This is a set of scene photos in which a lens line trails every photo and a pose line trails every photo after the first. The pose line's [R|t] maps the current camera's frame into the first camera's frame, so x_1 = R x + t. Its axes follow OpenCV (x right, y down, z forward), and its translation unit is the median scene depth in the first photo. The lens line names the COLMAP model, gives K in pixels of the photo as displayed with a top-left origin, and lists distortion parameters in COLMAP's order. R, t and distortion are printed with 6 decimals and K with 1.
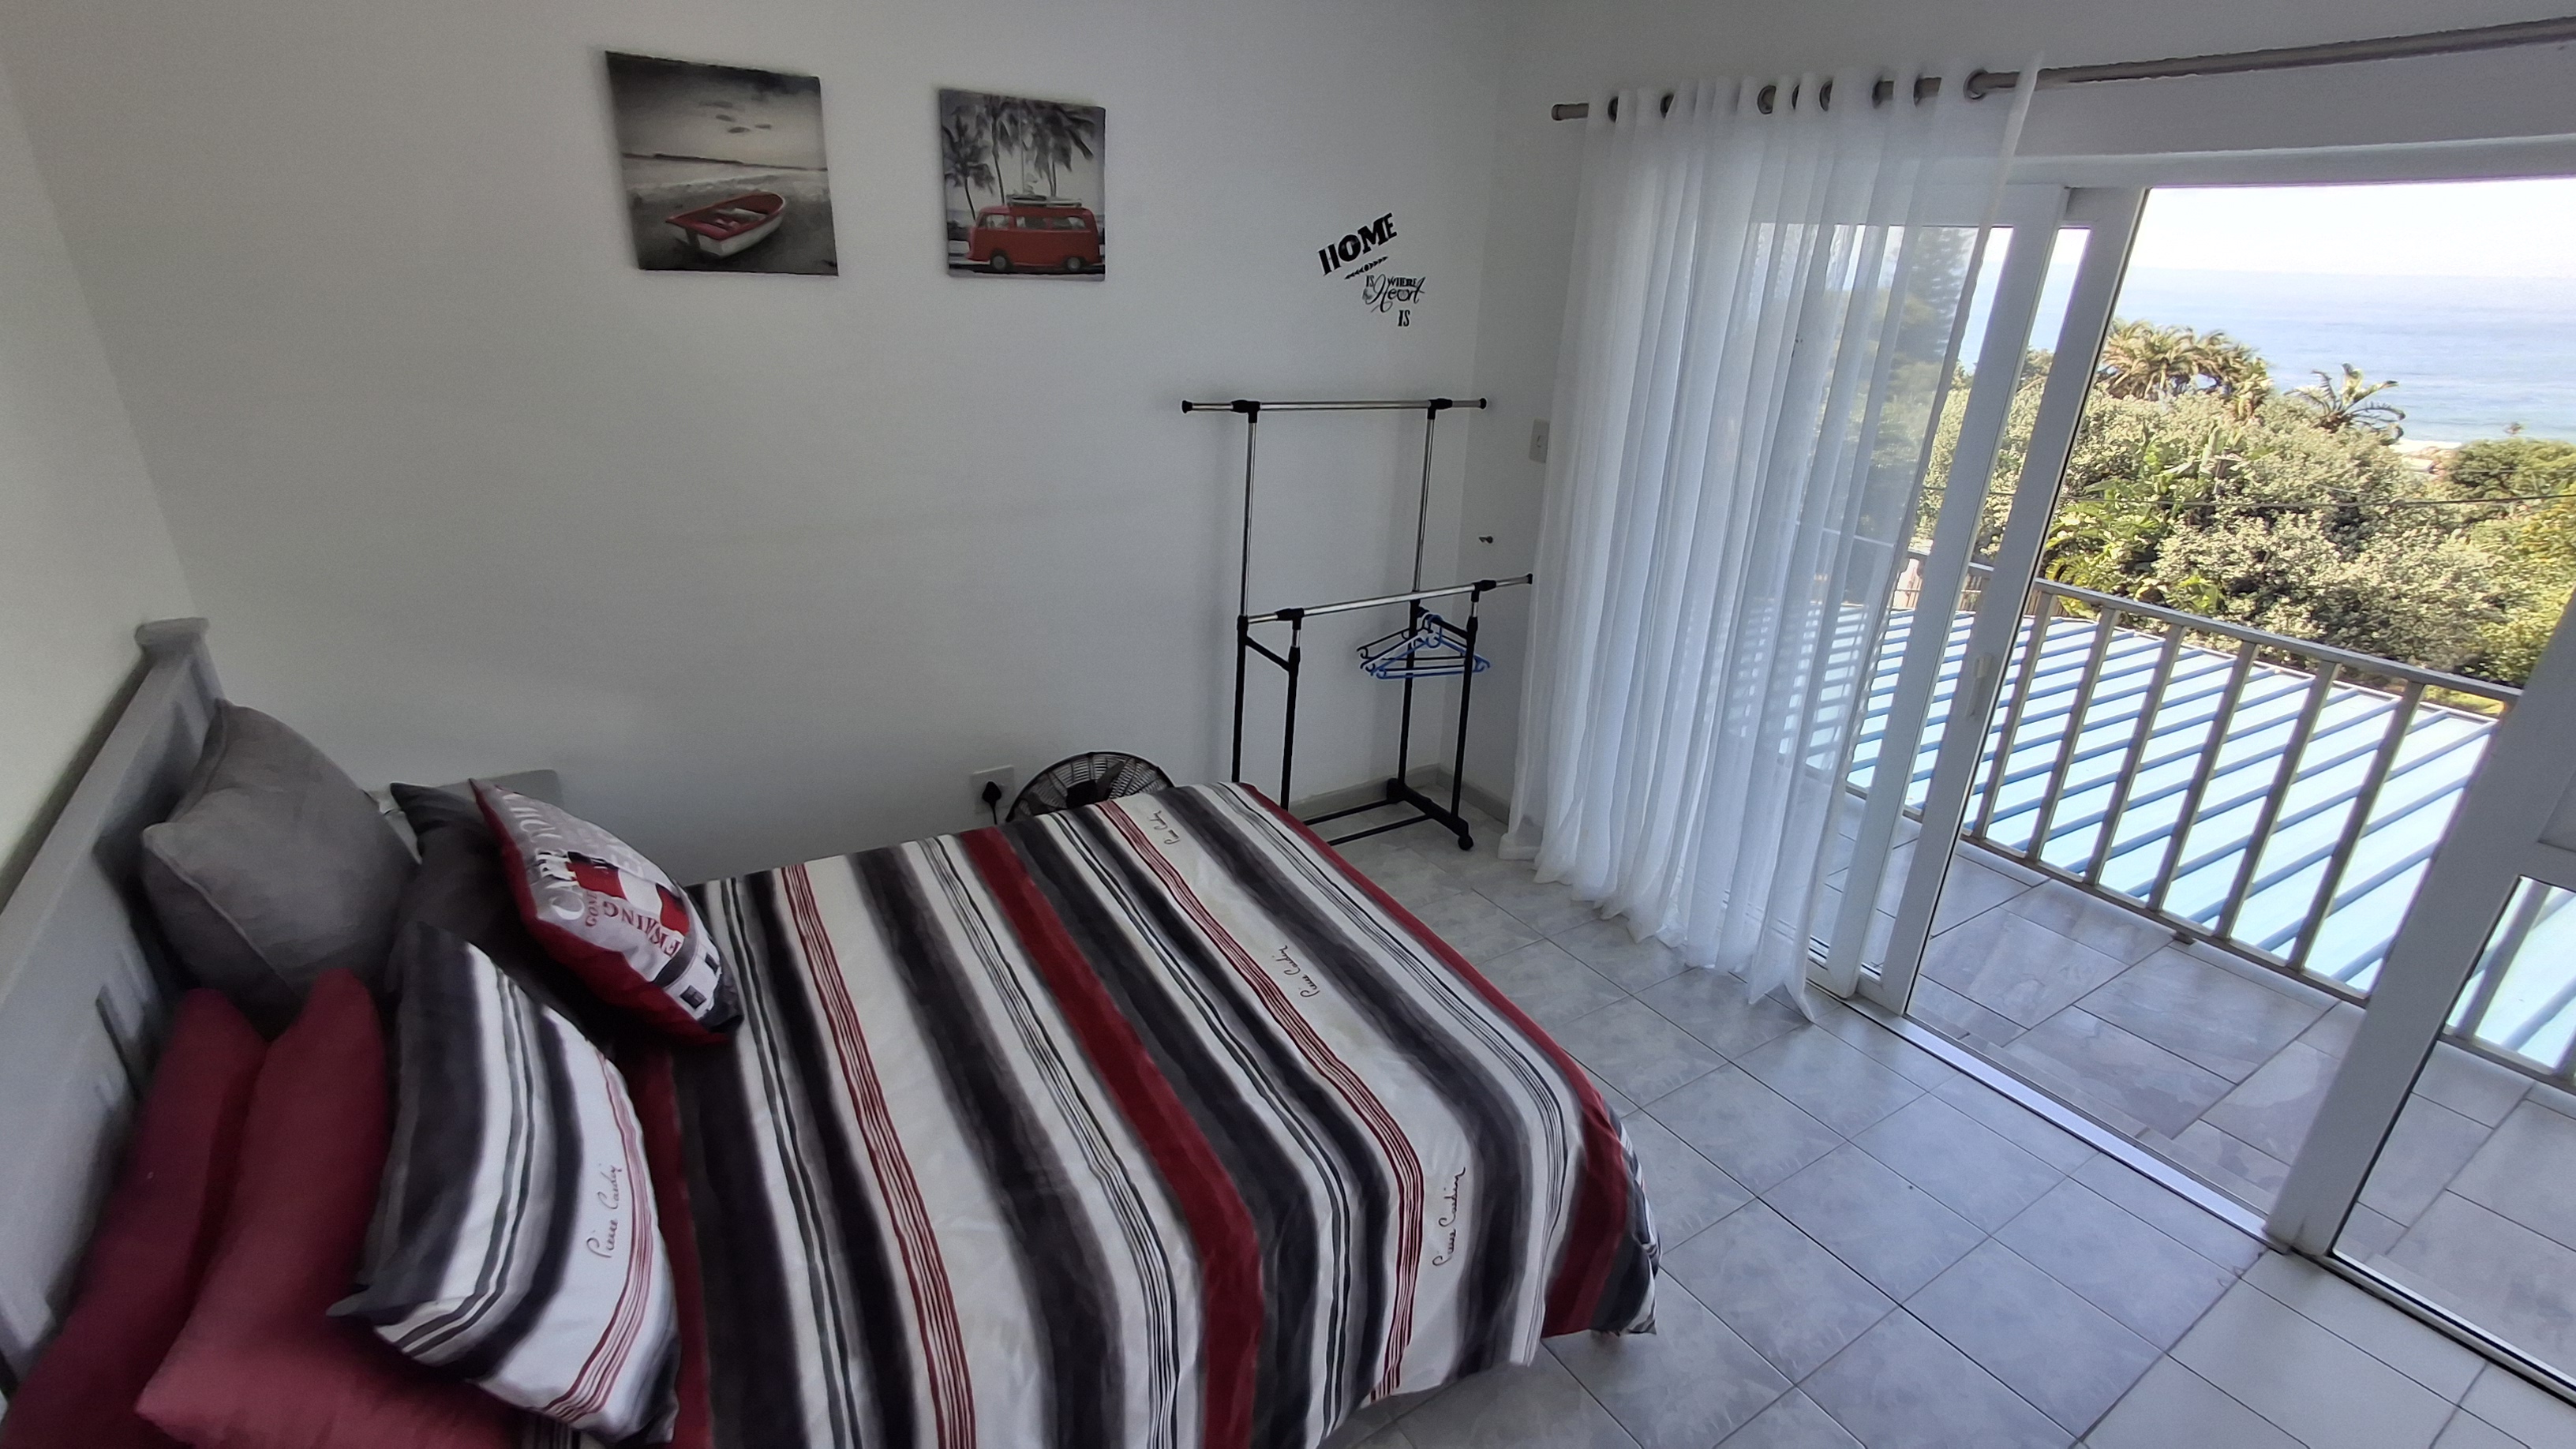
lens RADIAL K [[1192.8, 0, 1299.3], [0, 1192.8, 739.1], [0, 0, 1]] dist [0.004264, -0.000922]
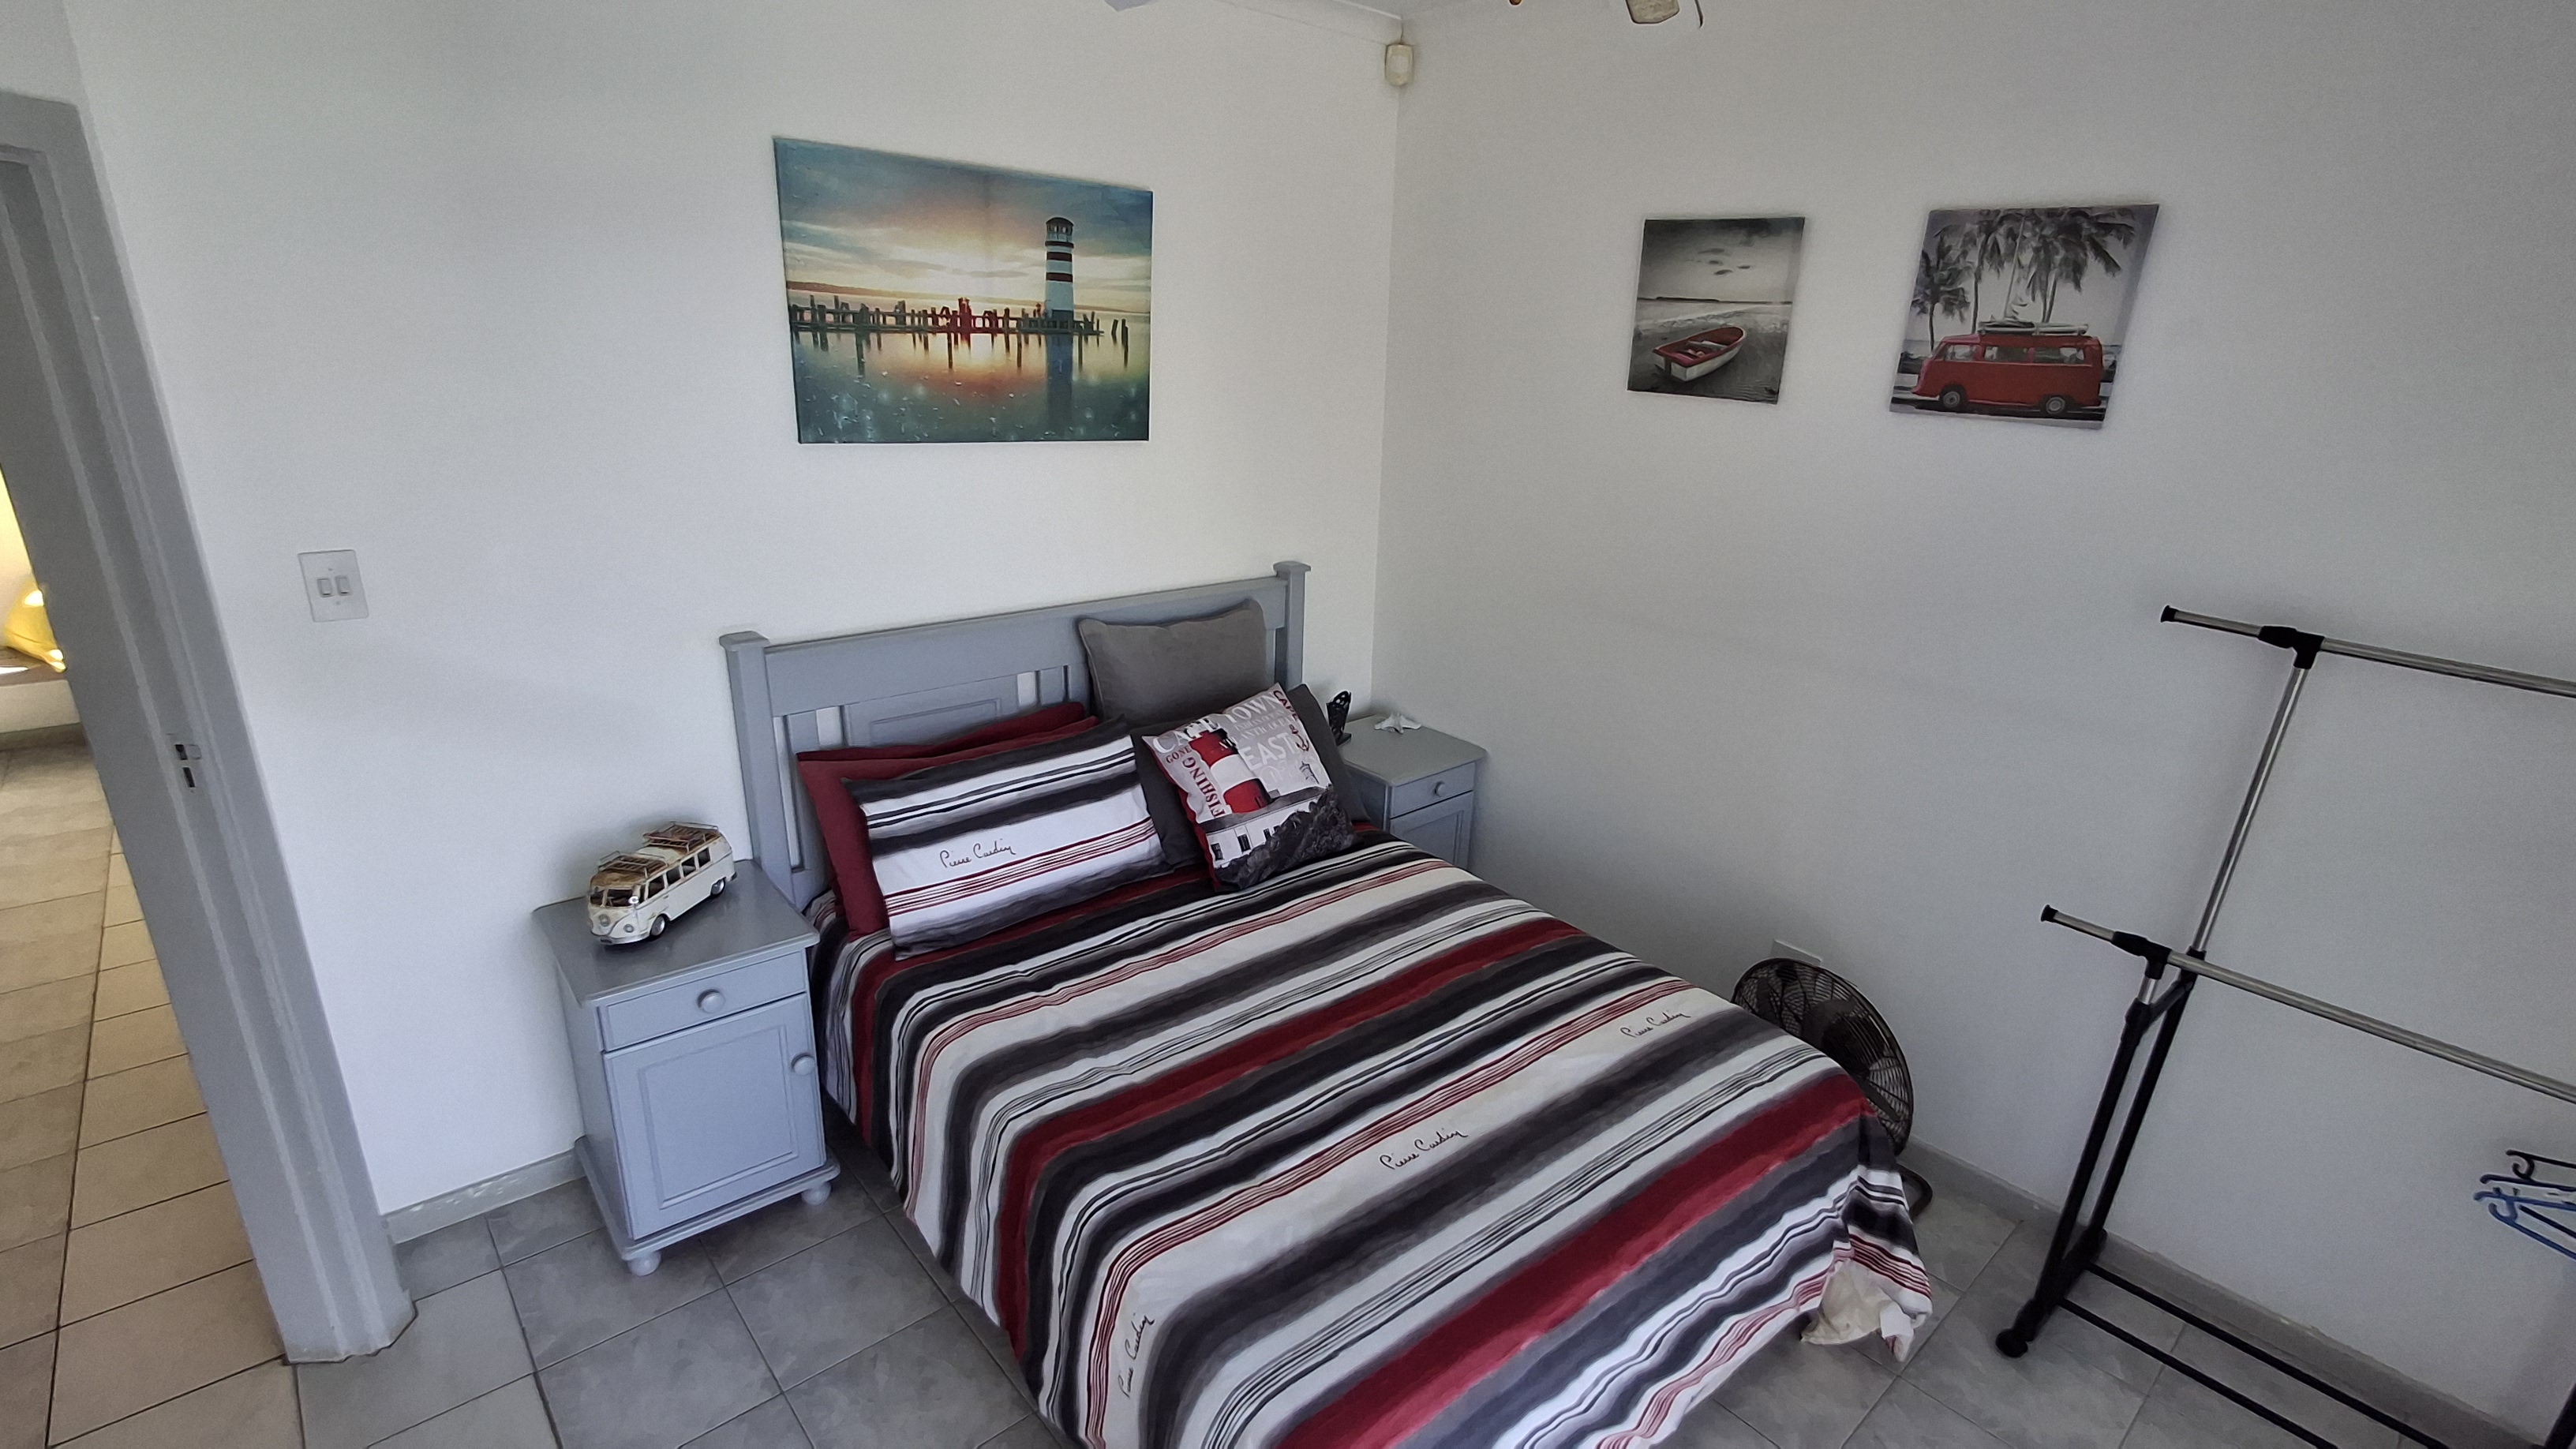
lens RADIAL K [[1192.8, 0, 1304.2], [0, 1192.8, 744.6], [0, 0, 1]] dist [0.004264, -0.000922]
pose [[0.139241, 0.297645, -0.944468, 0.596253], [-0.417143, 0.882638, 0.216661, -0.182607], [0.898111, 0.363810, 0.247060, 0.489173]]
